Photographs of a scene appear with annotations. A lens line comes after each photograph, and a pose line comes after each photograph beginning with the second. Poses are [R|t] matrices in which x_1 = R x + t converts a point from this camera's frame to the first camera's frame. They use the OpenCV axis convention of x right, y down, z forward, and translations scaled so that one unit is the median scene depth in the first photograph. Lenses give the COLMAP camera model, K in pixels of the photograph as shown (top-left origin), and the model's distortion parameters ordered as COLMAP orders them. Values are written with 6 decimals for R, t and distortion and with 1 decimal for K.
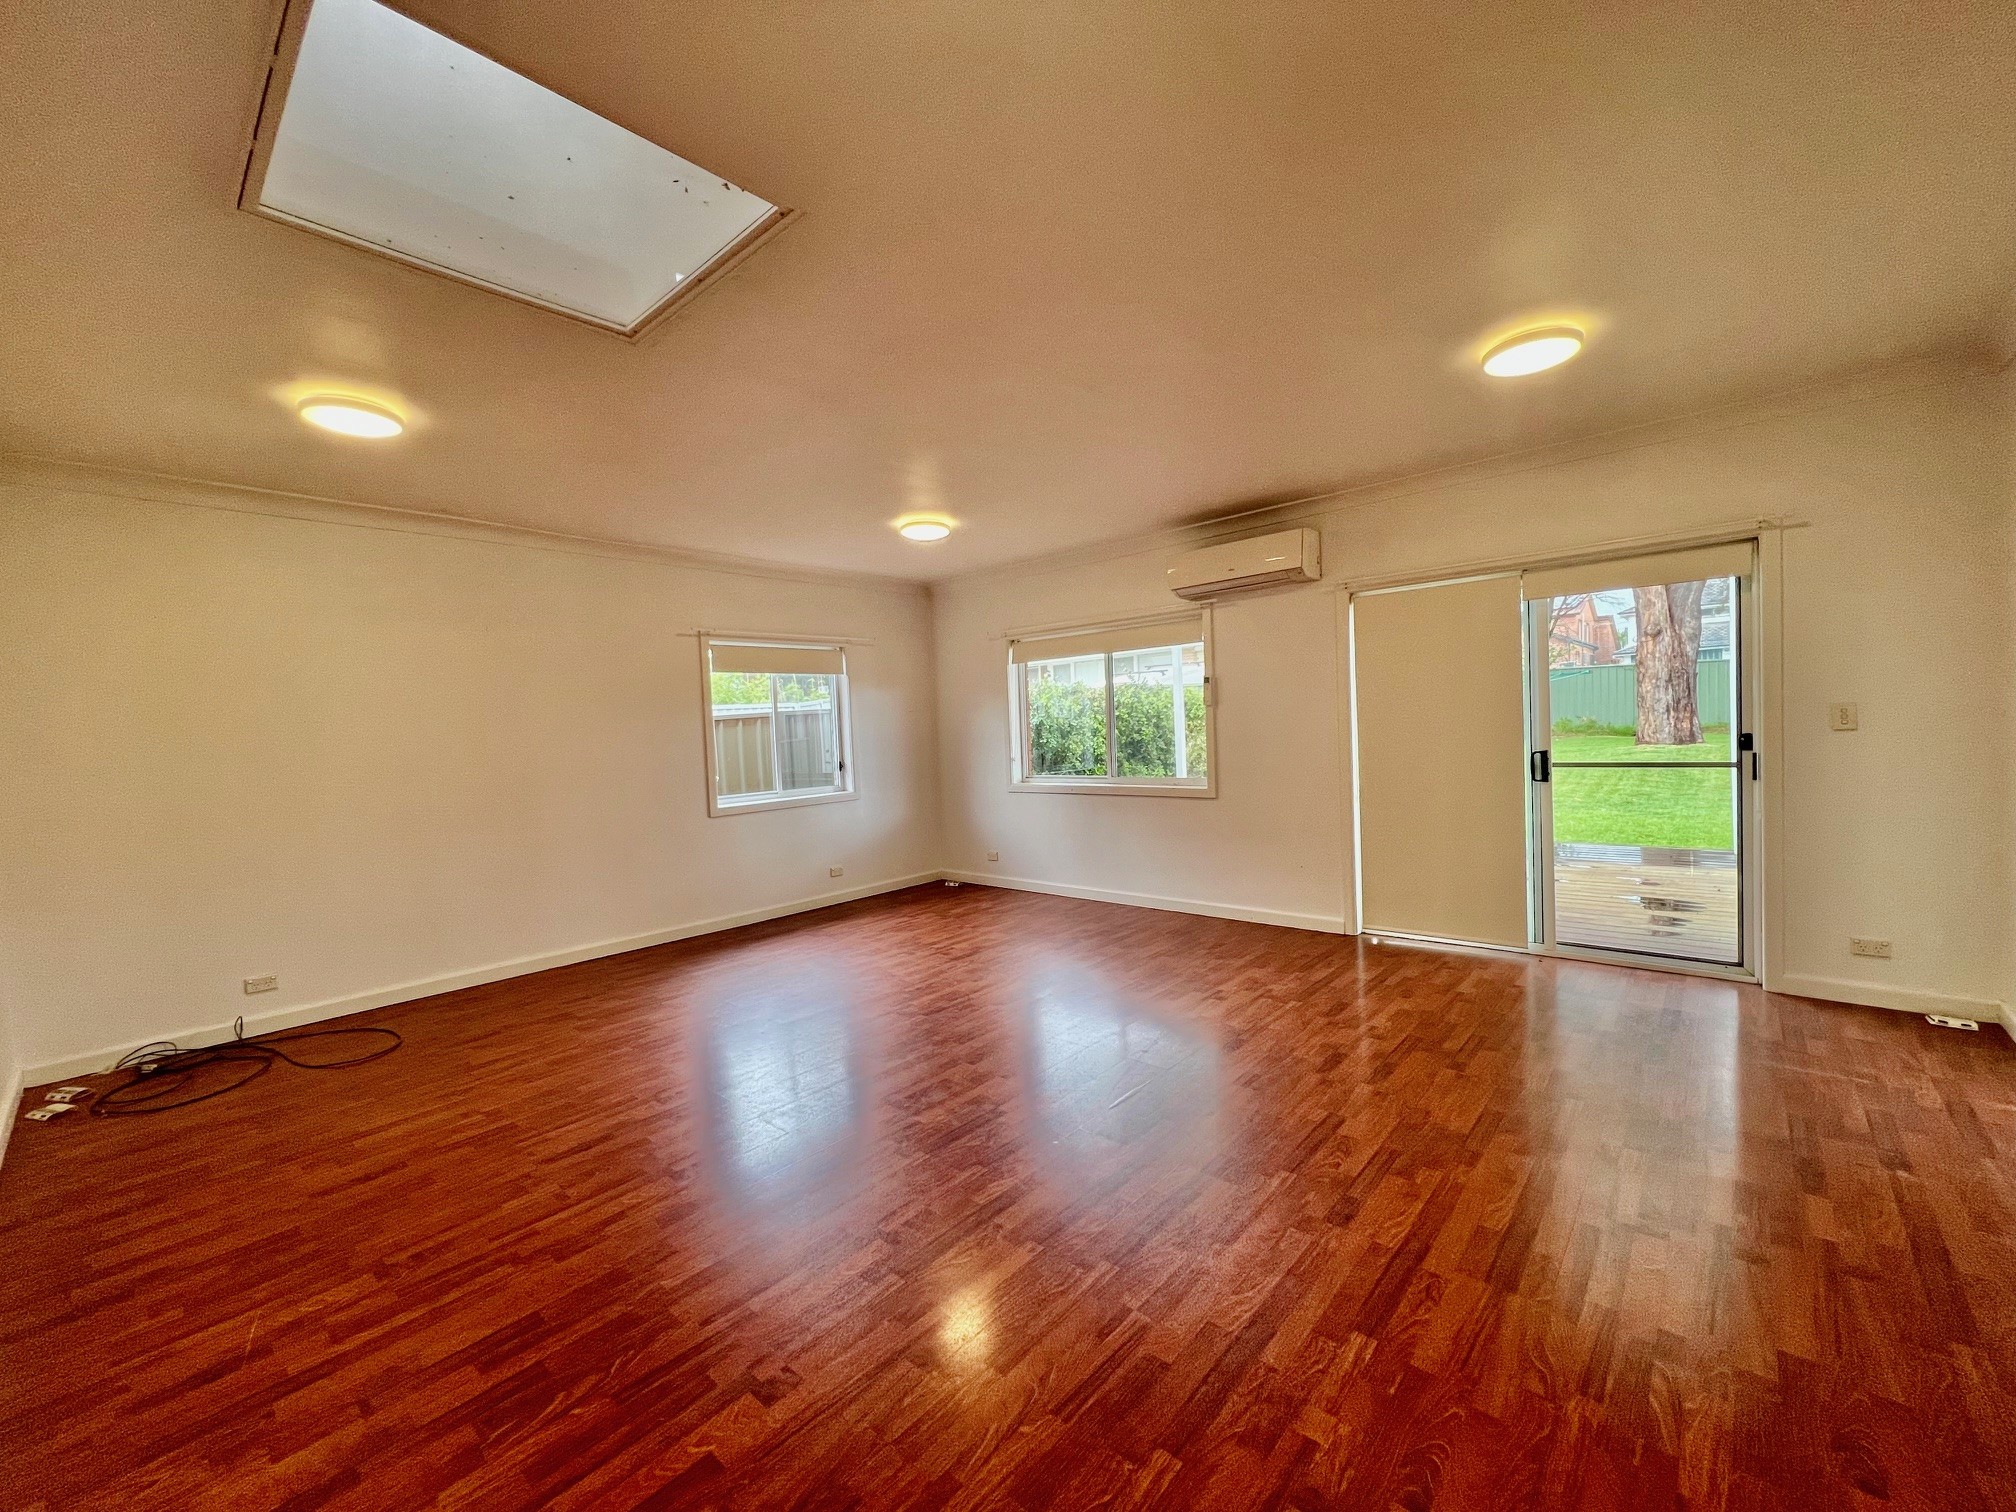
lens RADIAL K [[813.7, 0, 1004.4], [0, 813.7, 764.8], [0, 0, 1]] dist [0.000862, 0.000046]
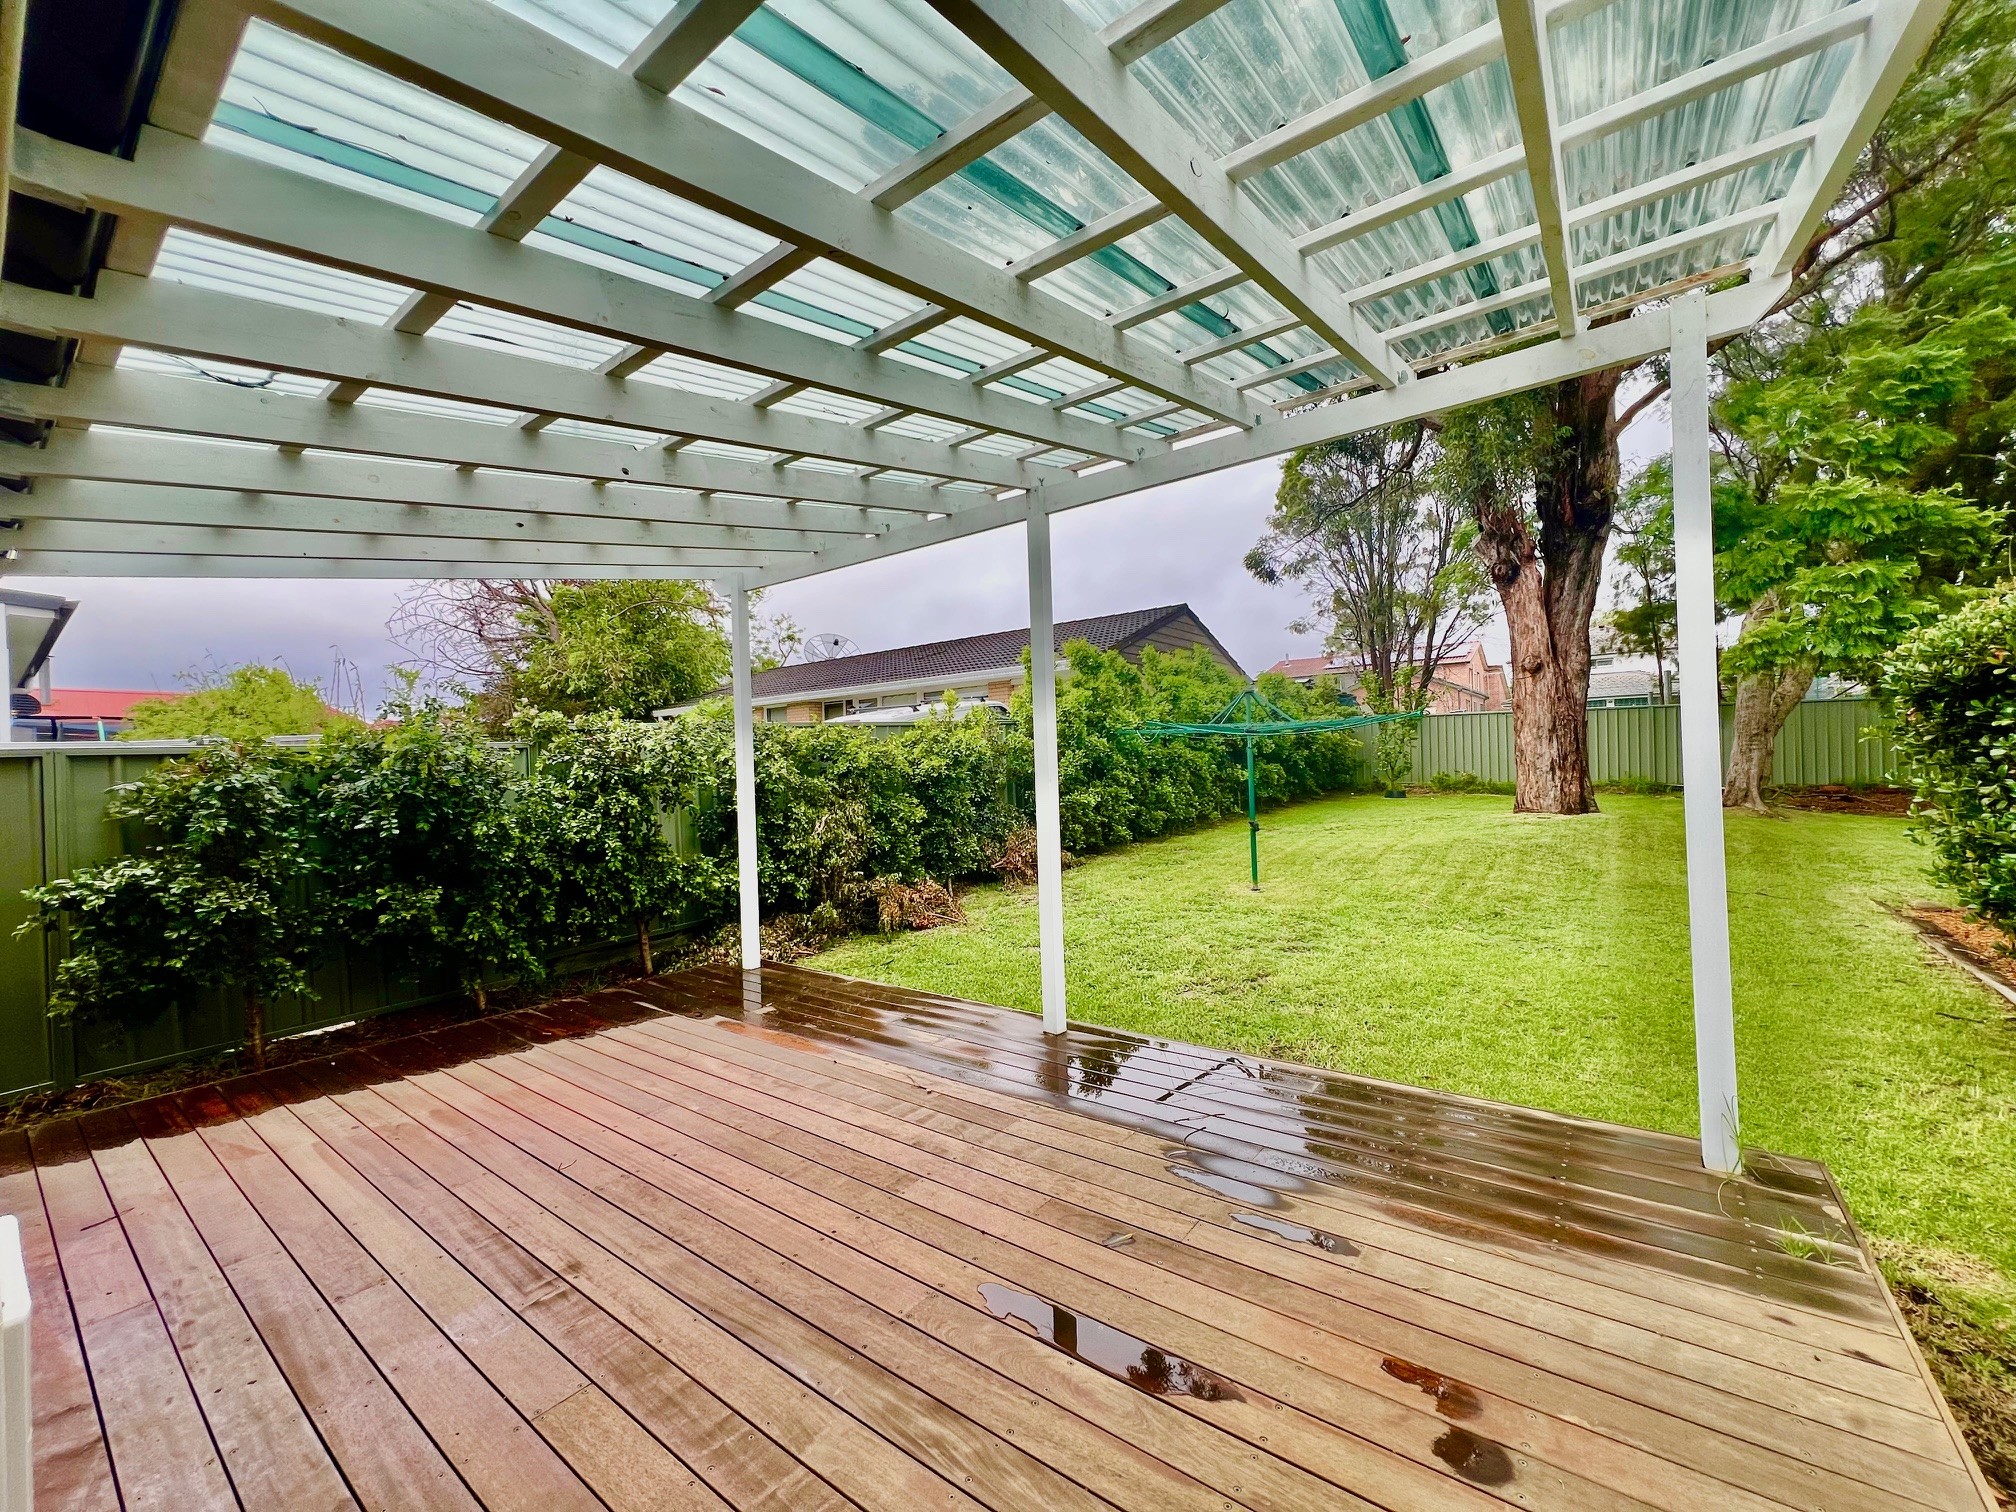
lens RADIAL K [[813.7, 0, 1003.8], [0, 813.7, 751.1], [0, 0, 1]] dist [0.000862, 0.000046]
pose [[0.996027, 0.022310, 0.086208, 0.233895], [-0.017100, 0.998009, -0.060702, -0.028208], [-0.087391, 0.058986, 0.994426, 0.282014]]
